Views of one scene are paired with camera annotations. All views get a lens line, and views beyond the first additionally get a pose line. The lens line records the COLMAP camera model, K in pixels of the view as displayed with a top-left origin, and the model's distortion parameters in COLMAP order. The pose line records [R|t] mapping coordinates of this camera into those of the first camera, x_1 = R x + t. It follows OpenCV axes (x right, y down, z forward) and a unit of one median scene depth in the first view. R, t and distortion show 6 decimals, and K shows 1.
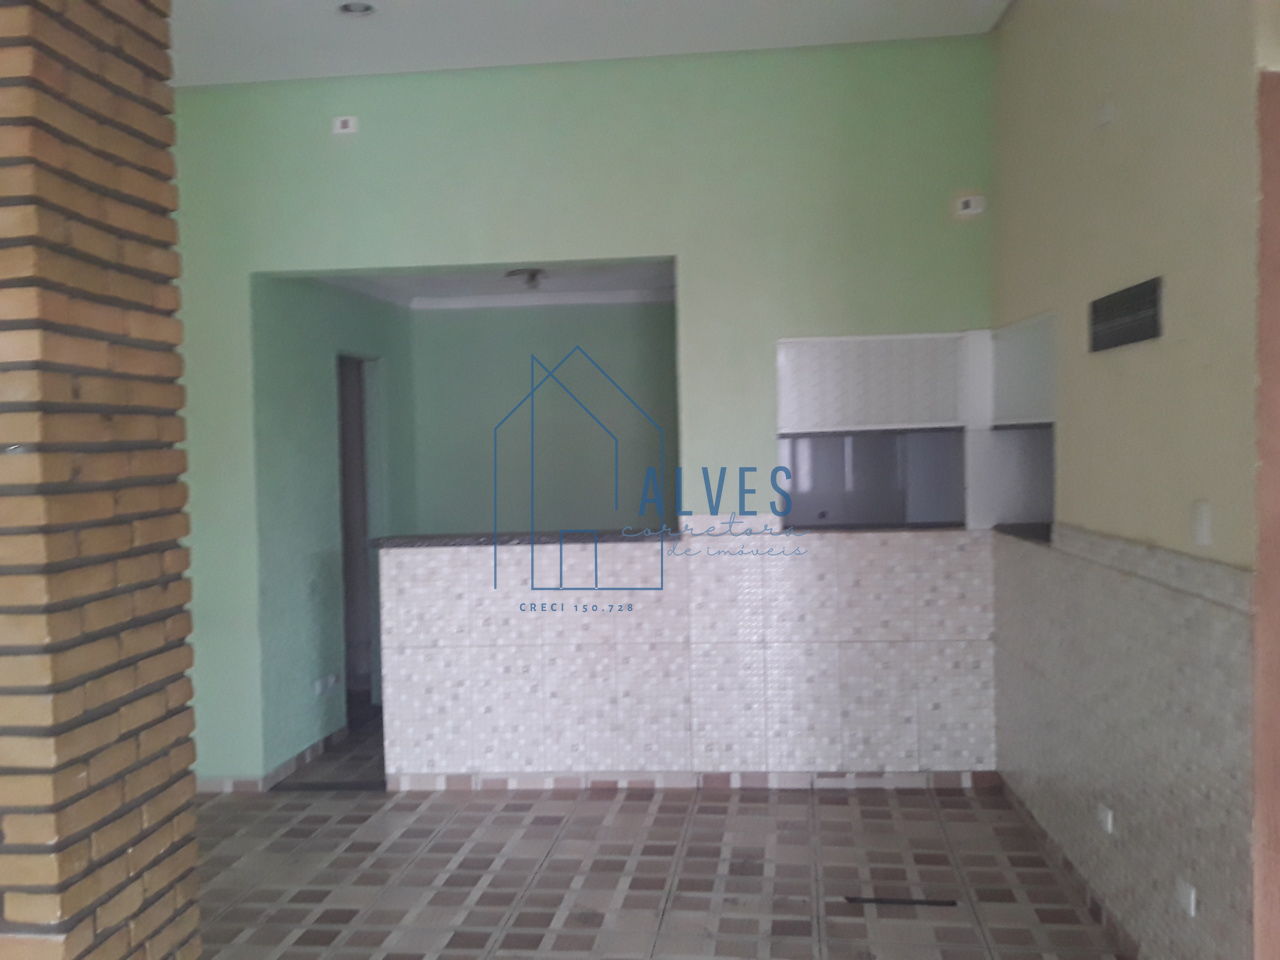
lens RADIAL K [[1205.4, 0, 621.8], [0, 1205.4, 465.9], [0, 0, 1]] dist [0.010502, 0.000000]
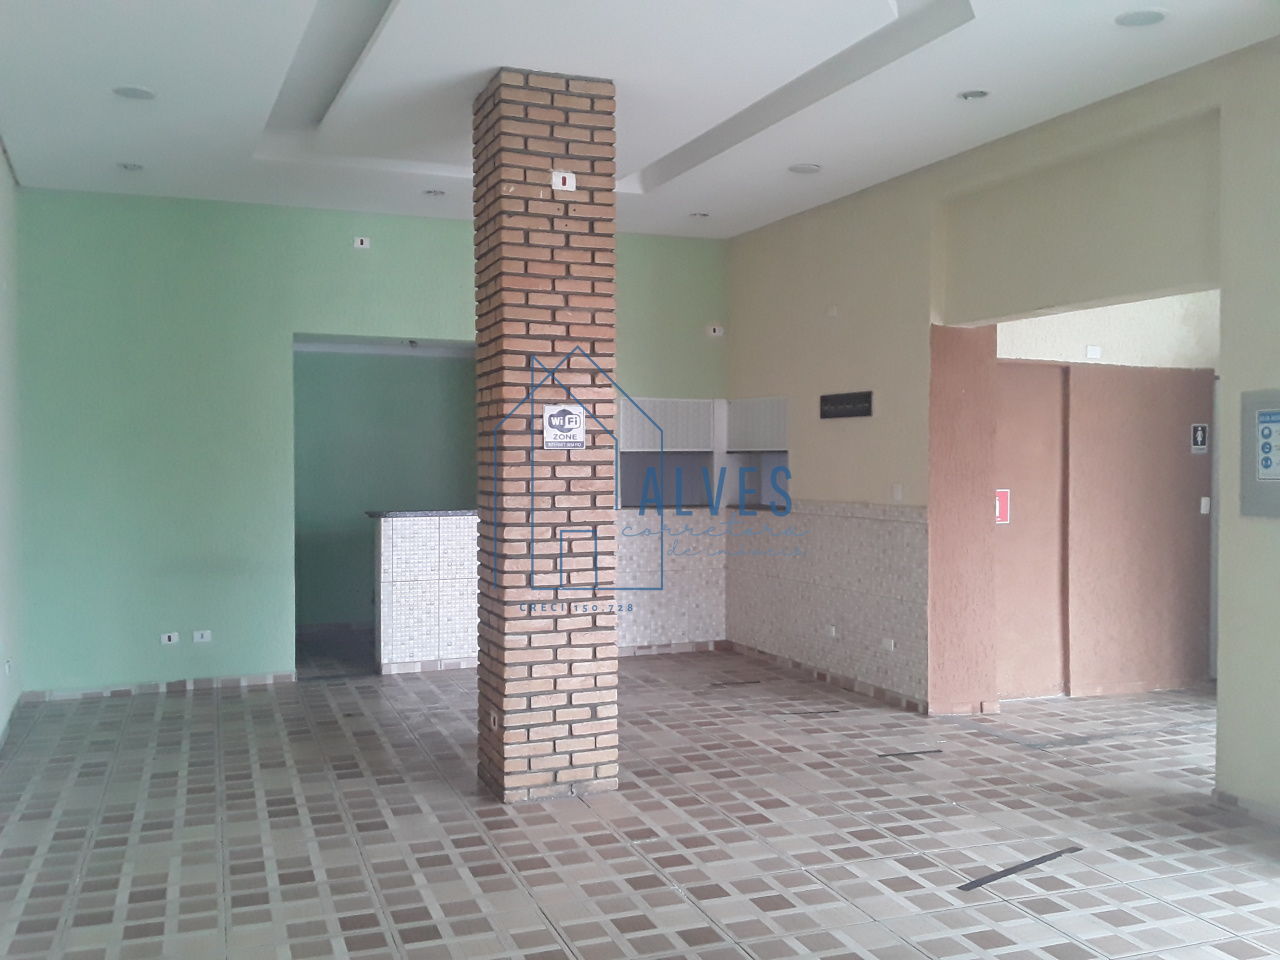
lens RADIAL K [[1205.4, 0, 637.0], [0, 1205.4, 449.3], [0, 0, 1]] dist [0.010502, 0.000000]
pose [[0.877210, 0.033198, 0.478958, -0.673016], [-0.017503, 0.999155, -0.037198, 0.033685], [-0.479788, 0.024247, 0.877049, -0.528765]]
